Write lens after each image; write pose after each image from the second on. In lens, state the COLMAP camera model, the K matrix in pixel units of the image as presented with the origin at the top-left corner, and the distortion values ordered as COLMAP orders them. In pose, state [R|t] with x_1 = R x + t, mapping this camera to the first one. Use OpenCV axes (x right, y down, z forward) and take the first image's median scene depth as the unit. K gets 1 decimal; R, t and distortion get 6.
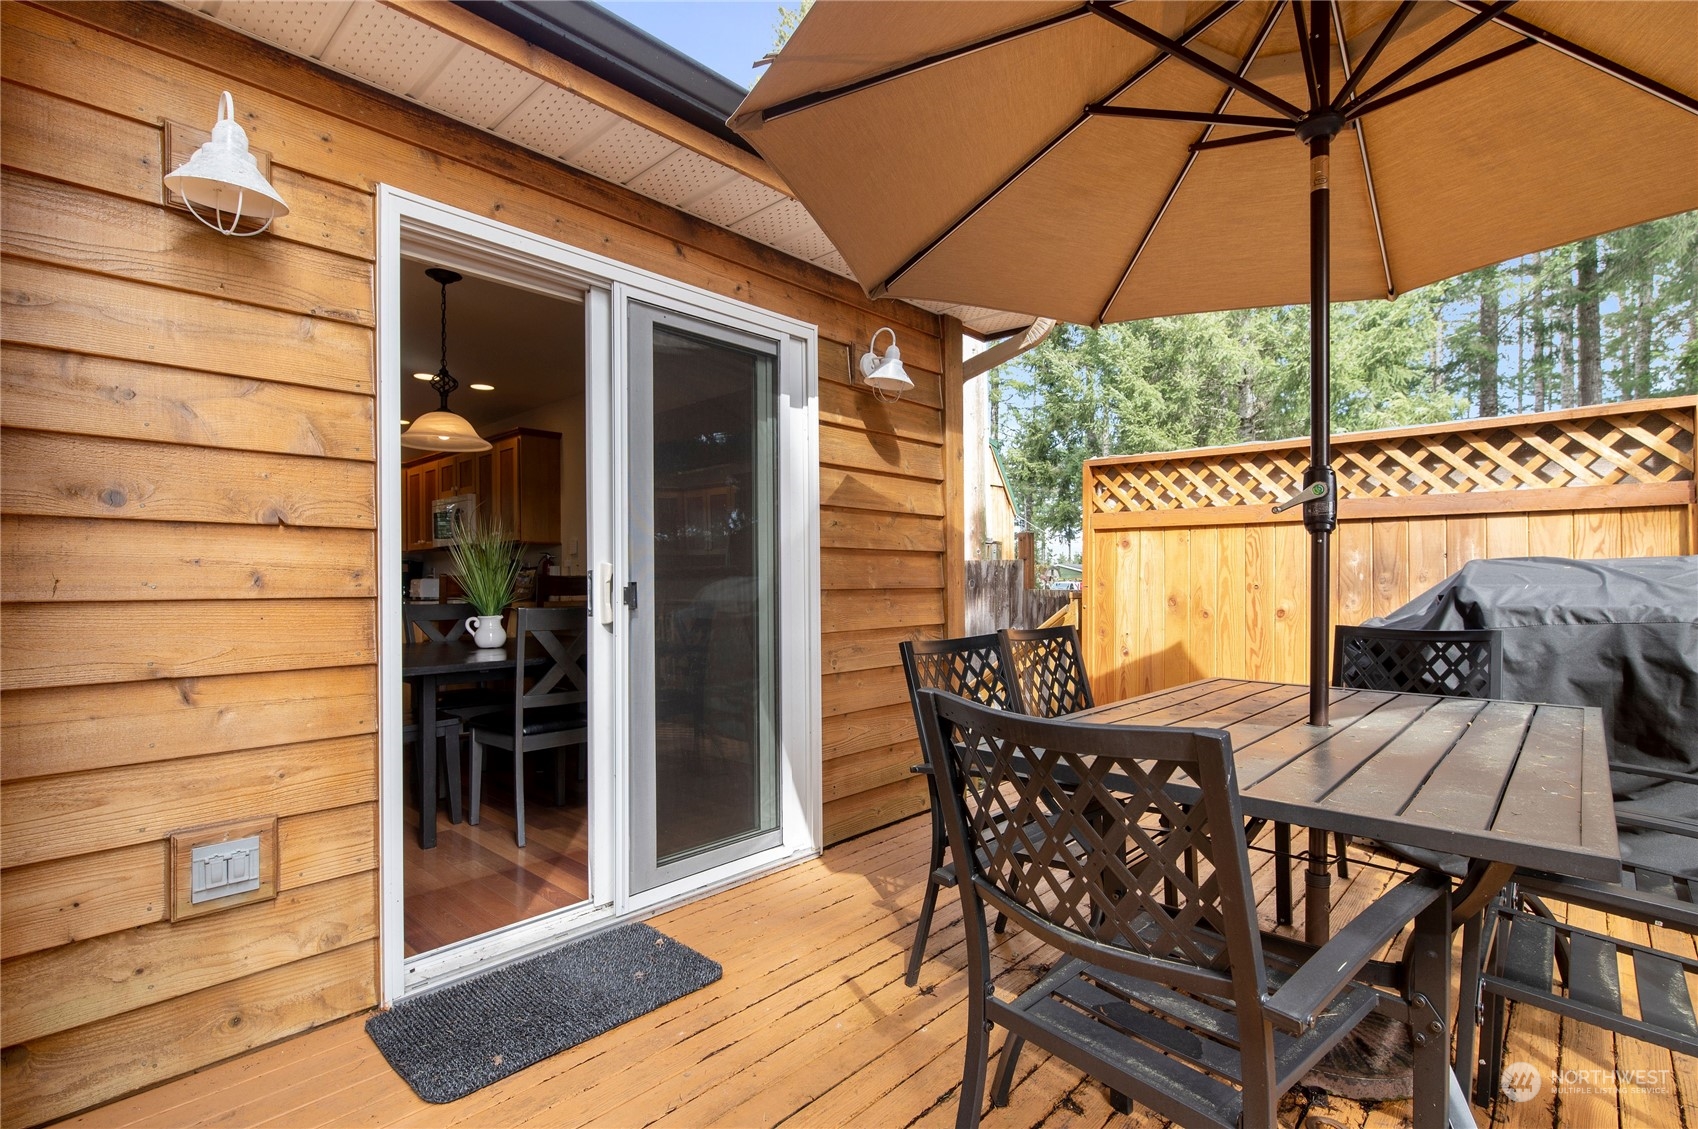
lens RADIAL K [[790.6, 0, 850.6], [0, 790.6, 560.4], [0, 0, 1]] dist [-0.004235, -0.000441]
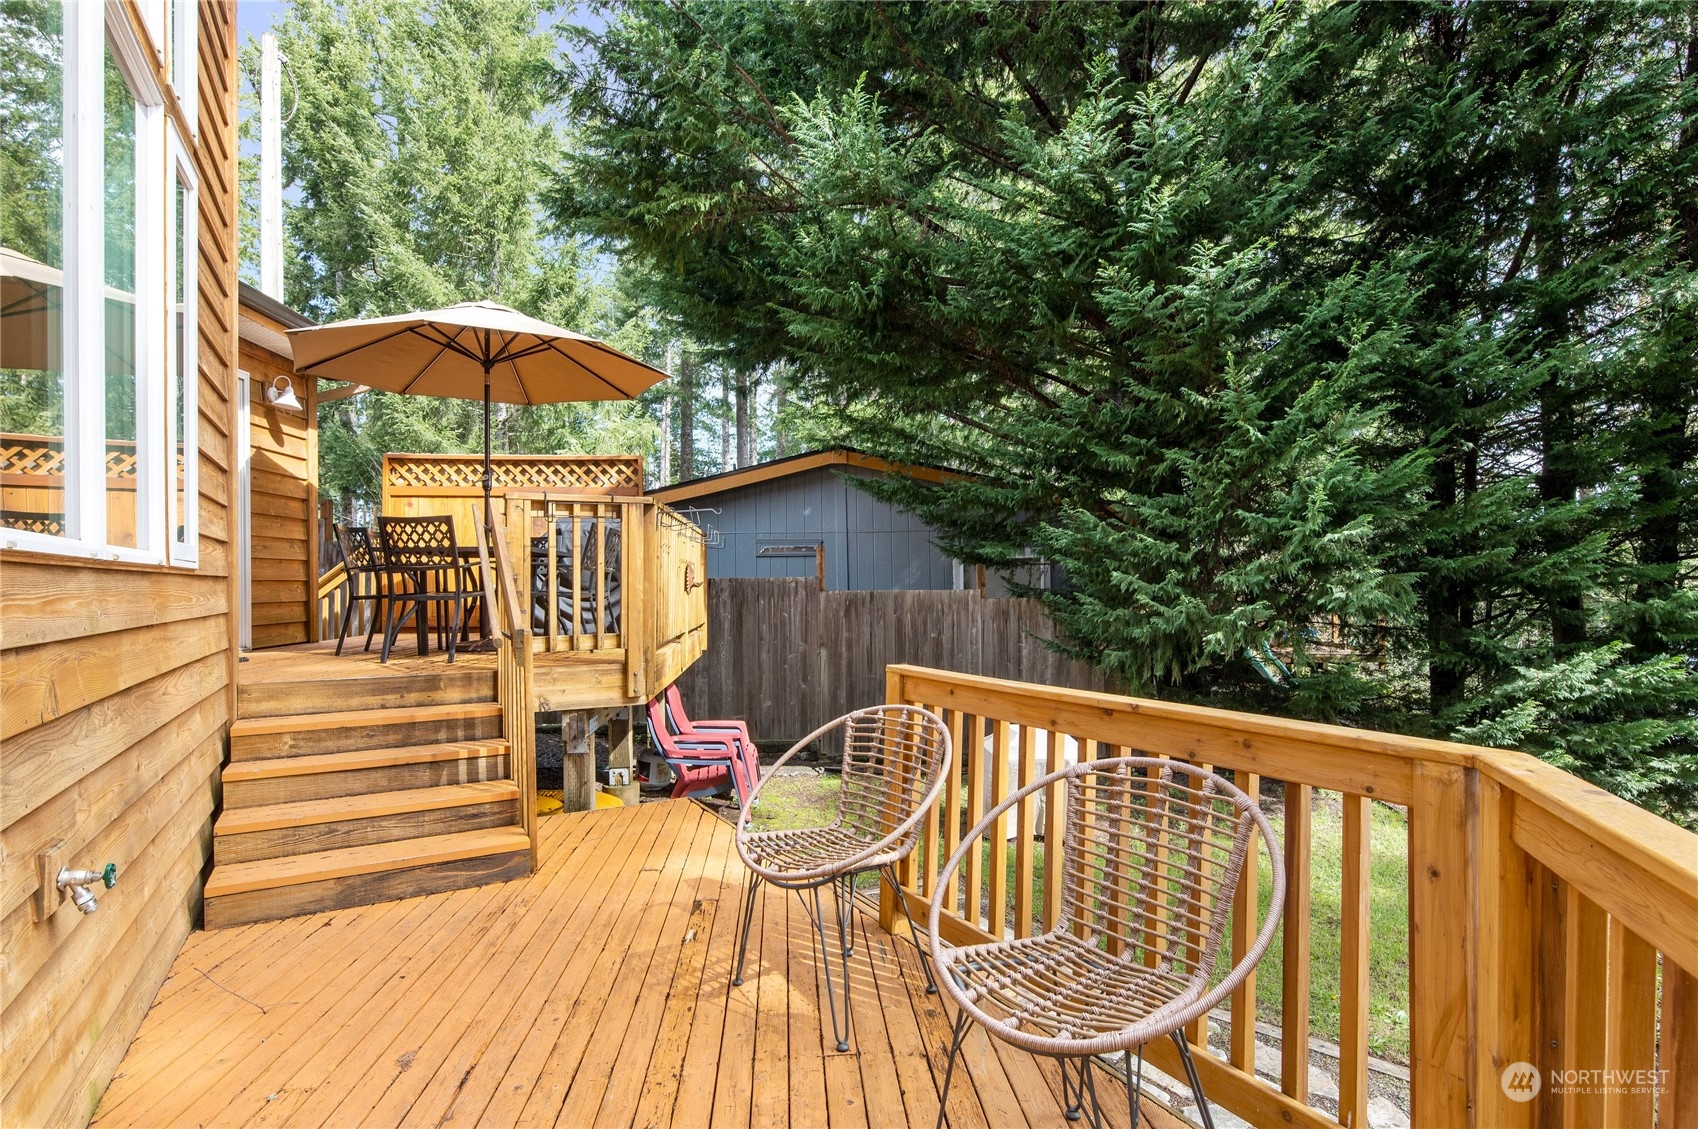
lens RADIAL K [[896.3, 0, 852.3], [0, 896.3, 590.3], [0, 0, 1]] dist [0.002263, 0.000818]
pose [[0.681706, -0.009195, 0.731569, -0.545654], [-0.009957, 0.999712, 0.021844, 0.143670], [-0.731559, -0.022176, 0.681418, -1.334697]]
